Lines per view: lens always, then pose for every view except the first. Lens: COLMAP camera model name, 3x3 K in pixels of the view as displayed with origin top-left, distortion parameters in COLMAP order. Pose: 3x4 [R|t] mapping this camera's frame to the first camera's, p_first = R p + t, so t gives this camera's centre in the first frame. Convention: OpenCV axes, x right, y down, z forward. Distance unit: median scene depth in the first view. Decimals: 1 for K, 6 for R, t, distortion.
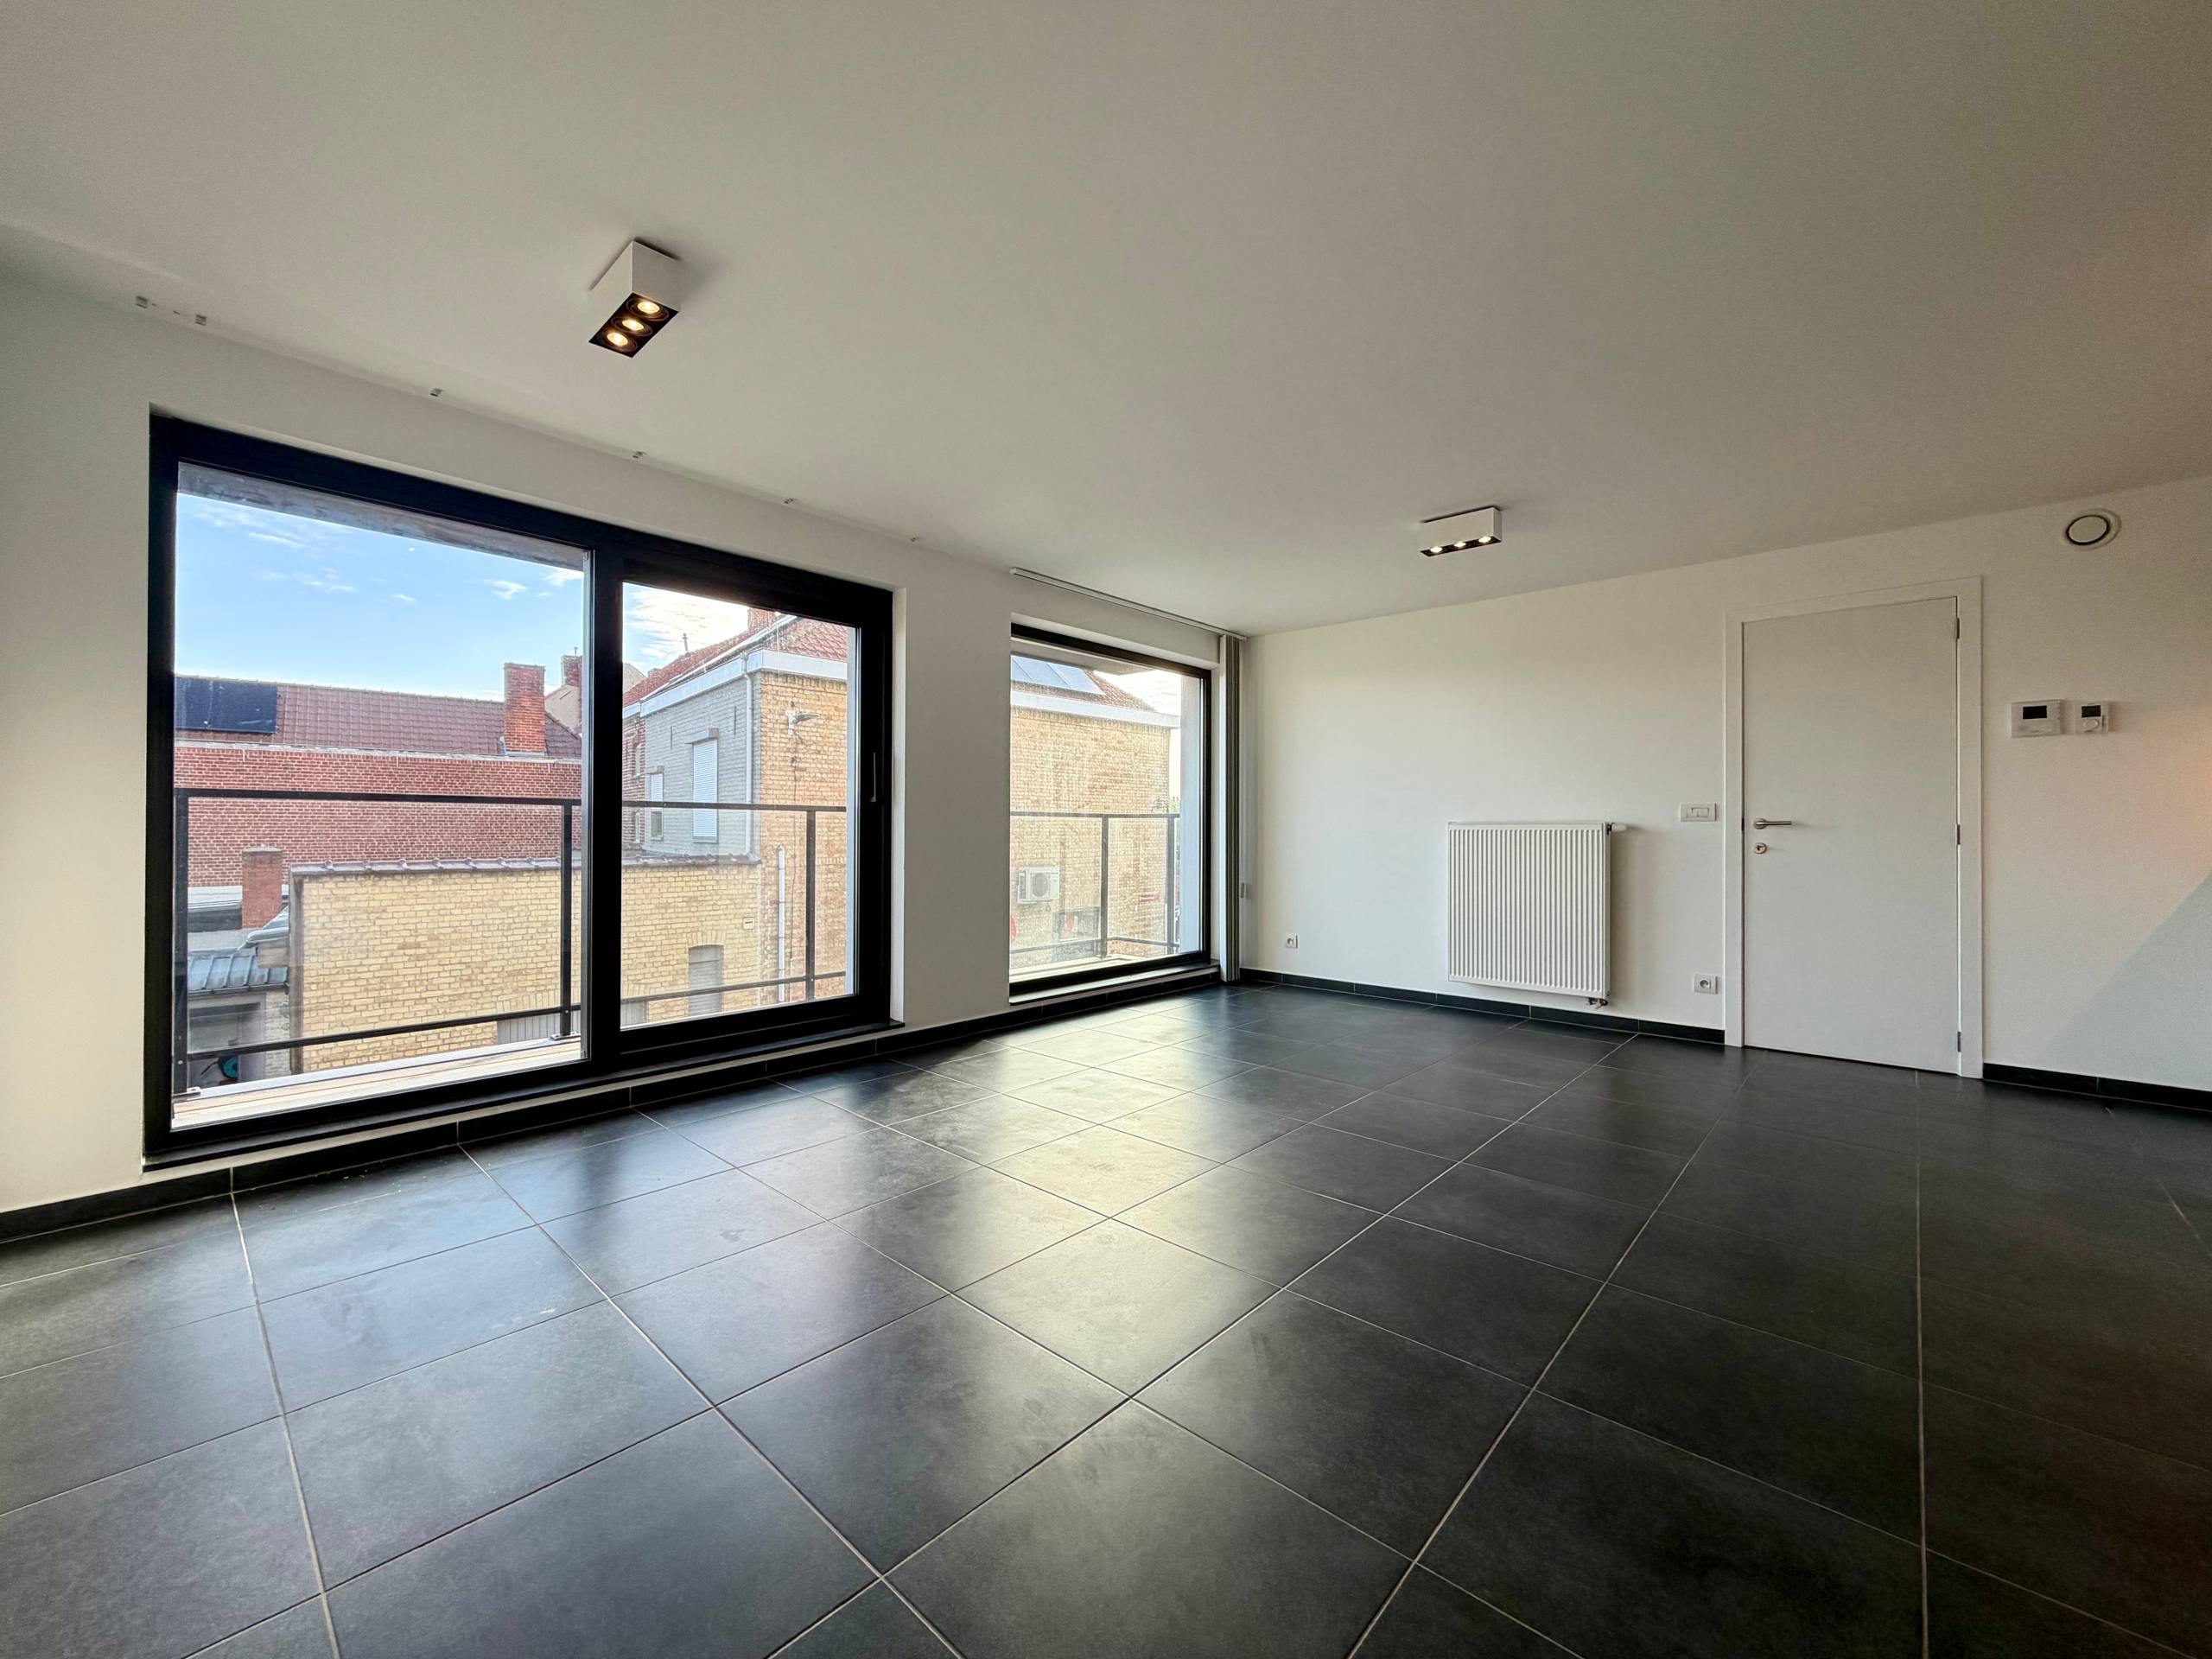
lens RADIAL K [[881.7, 0, 1099.5], [0, 881.7, 828.8], [0, 0, 1]] dist [0.000431, 0.000373]
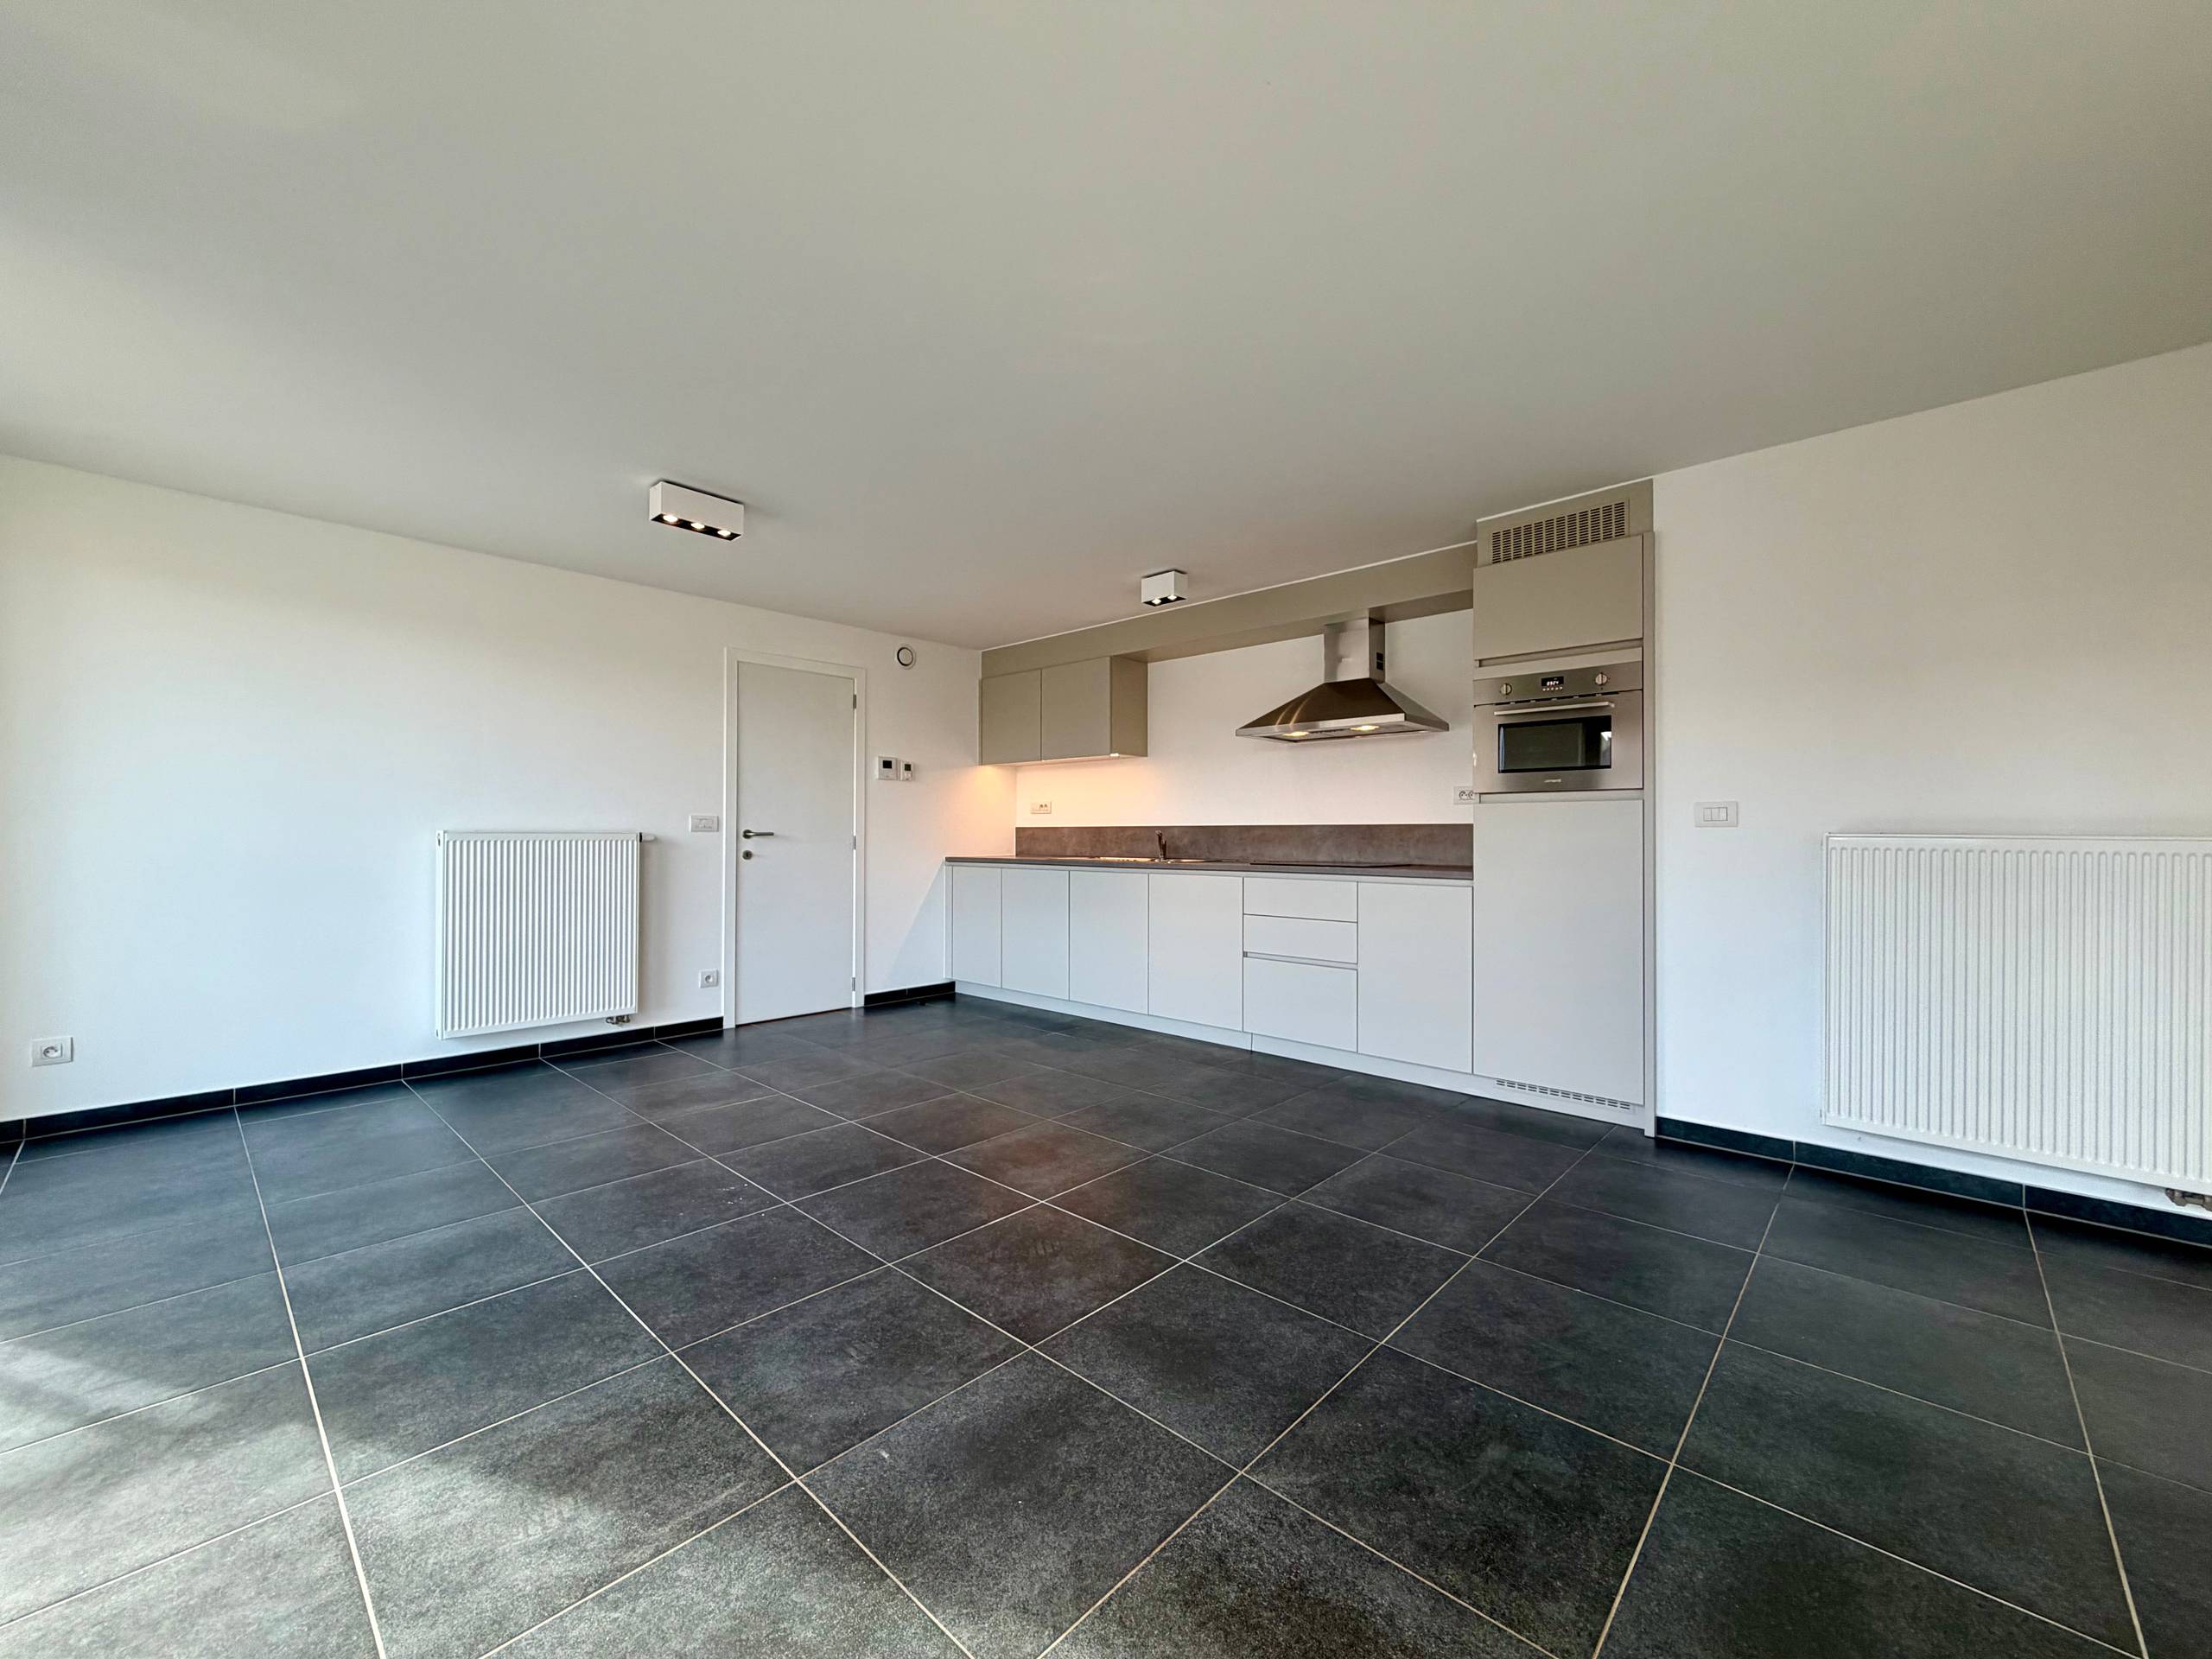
lens RADIAL K [[881.7, 0, 1099.5], [0, 881.7, 828.8], [0, 0, 1]] dist [0.000431, 0.000373]
pose [[0.009330, 0.004794, 0.999945, -0.396368], [-0.006244, 0.999969, -0.004736, -0.009705], [-0.999937, -0.006199, 0.009360, 0.476174]]
